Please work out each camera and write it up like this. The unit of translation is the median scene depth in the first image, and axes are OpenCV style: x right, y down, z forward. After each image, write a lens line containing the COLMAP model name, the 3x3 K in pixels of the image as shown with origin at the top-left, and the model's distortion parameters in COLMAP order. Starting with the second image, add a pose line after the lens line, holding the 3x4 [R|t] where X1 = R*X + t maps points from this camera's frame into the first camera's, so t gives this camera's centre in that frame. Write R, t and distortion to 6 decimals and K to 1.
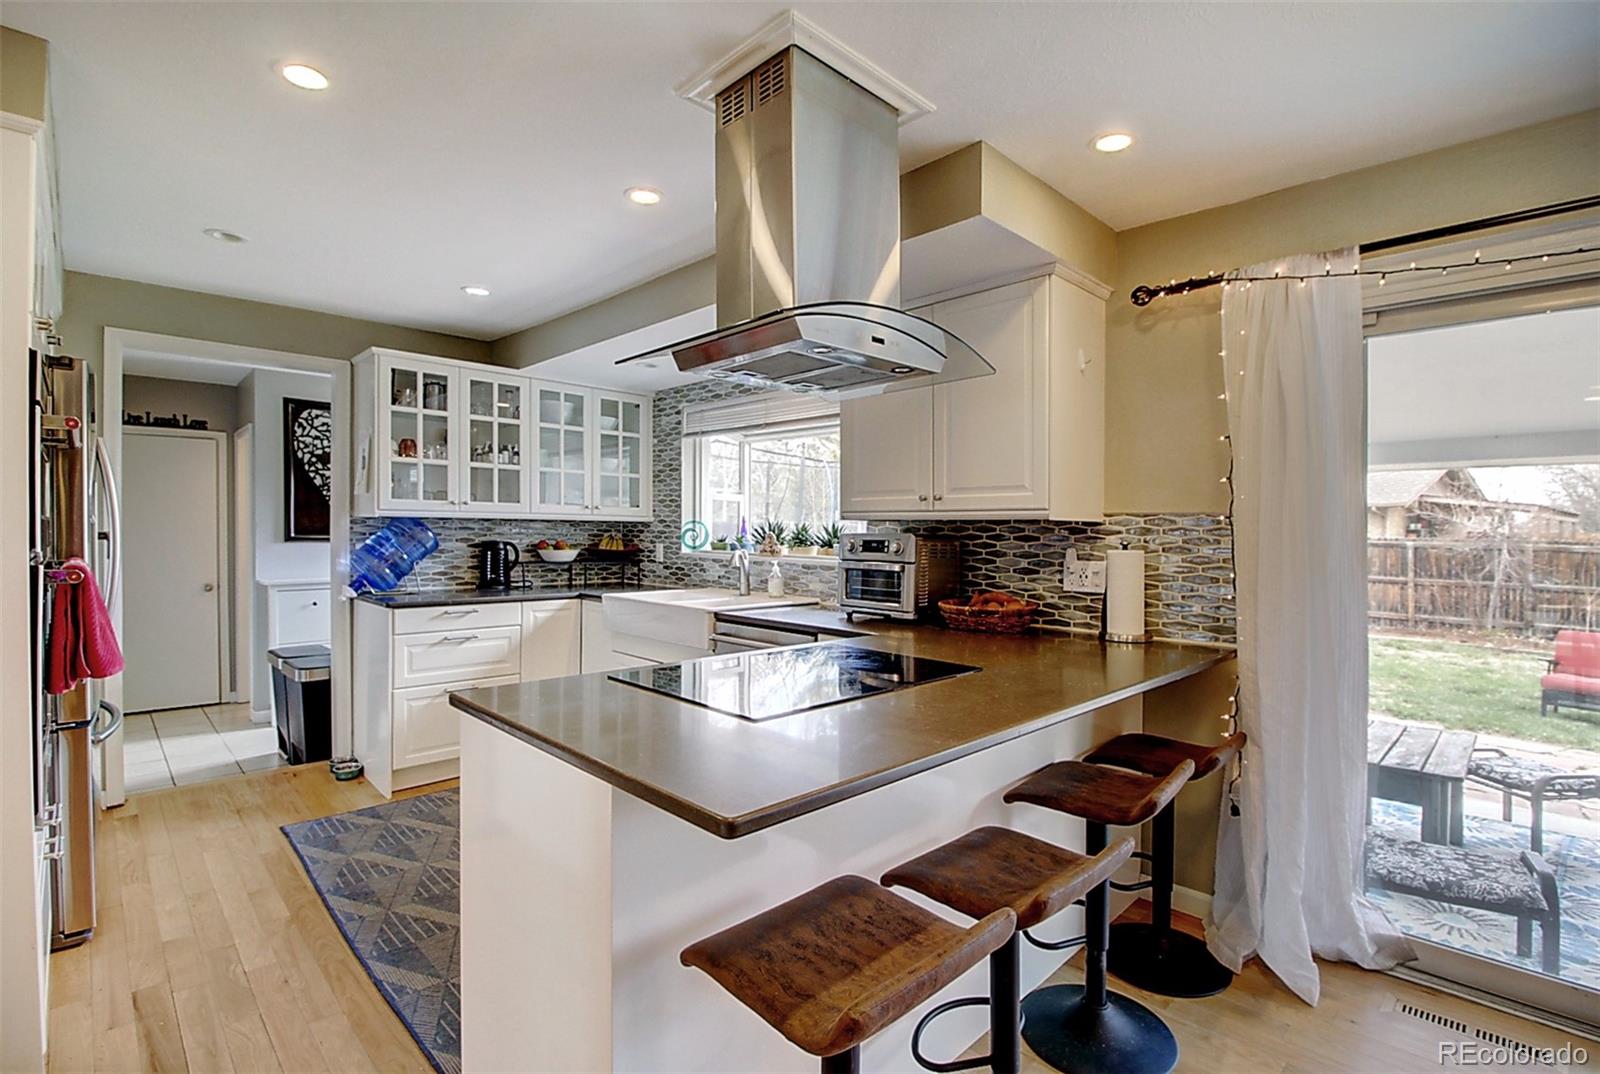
lens RADIAL K [[751.5, 0, 834.2], [0, 751.5, 563.5], [0, 0, 1]] dist [-0.003239, -0.000703]
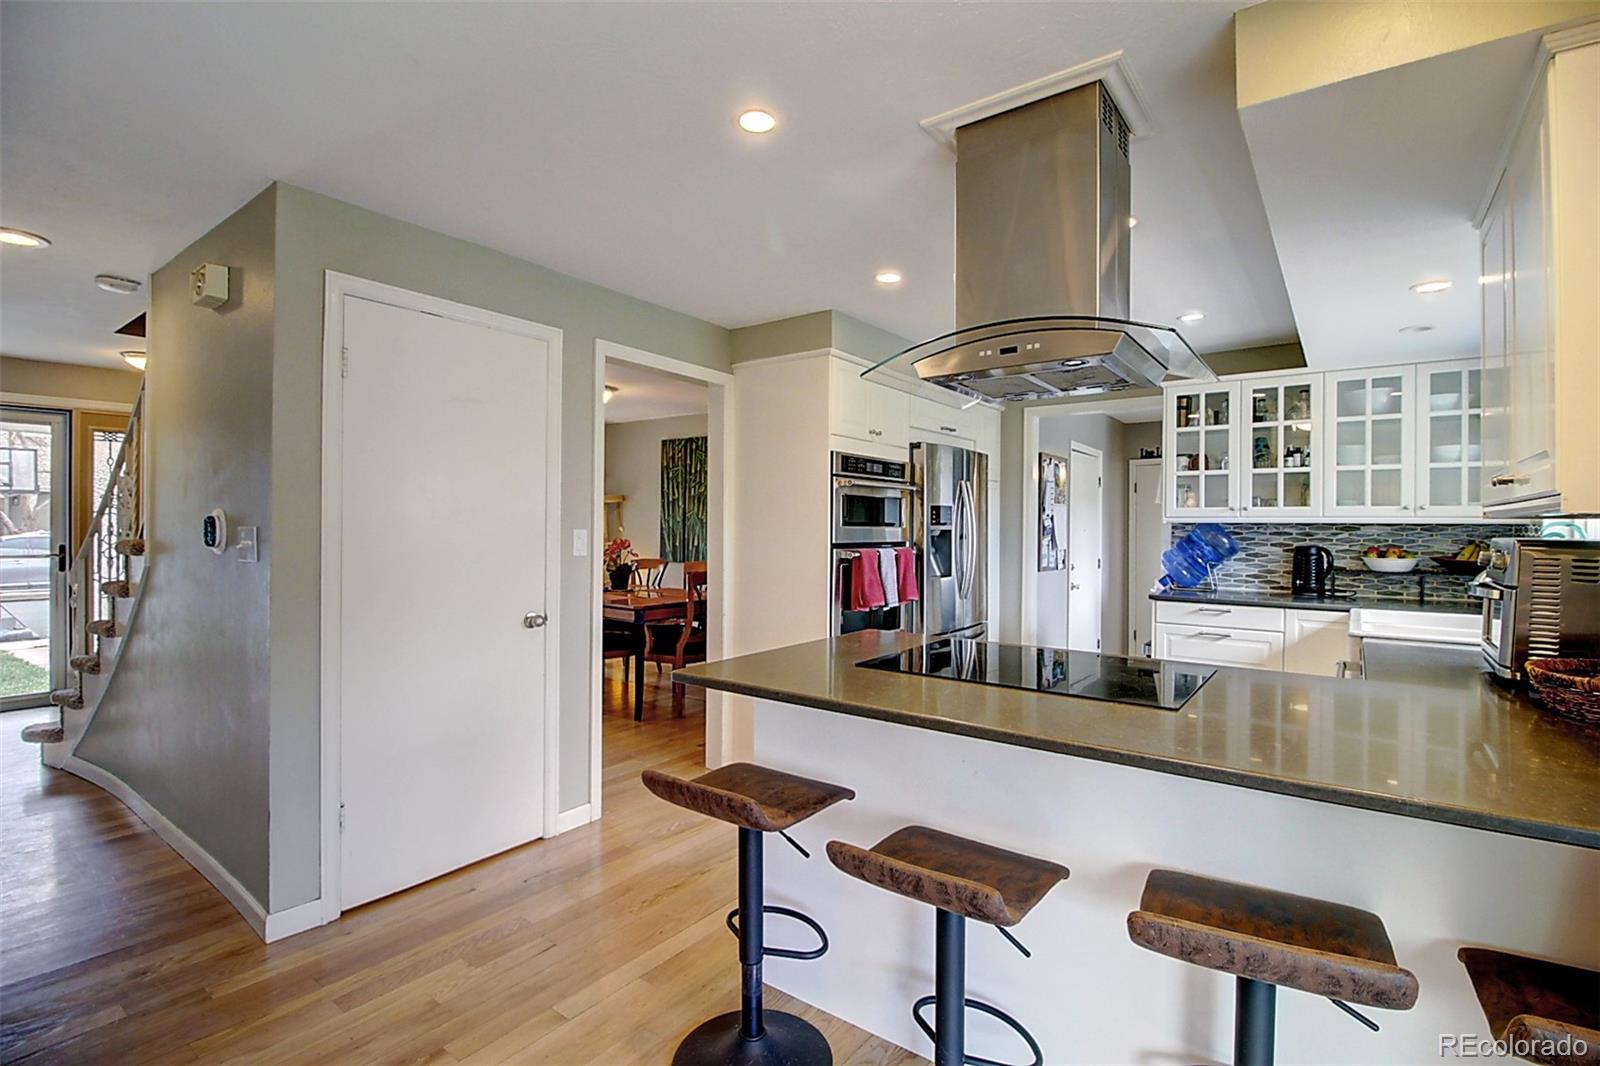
lens RADIAL K [[753.6, 0, 800.0], [0, 753.6, 533.0], [0, 0, 1]] dist [-0.005032, -0.001164]
pose [[0.118790, -0.002752, -0.992916, 0.447088], [-0.049476, 0.998738, -0.008688, -0.006224], [0.991686, 0.050158, 0.118503, 0.247832]]
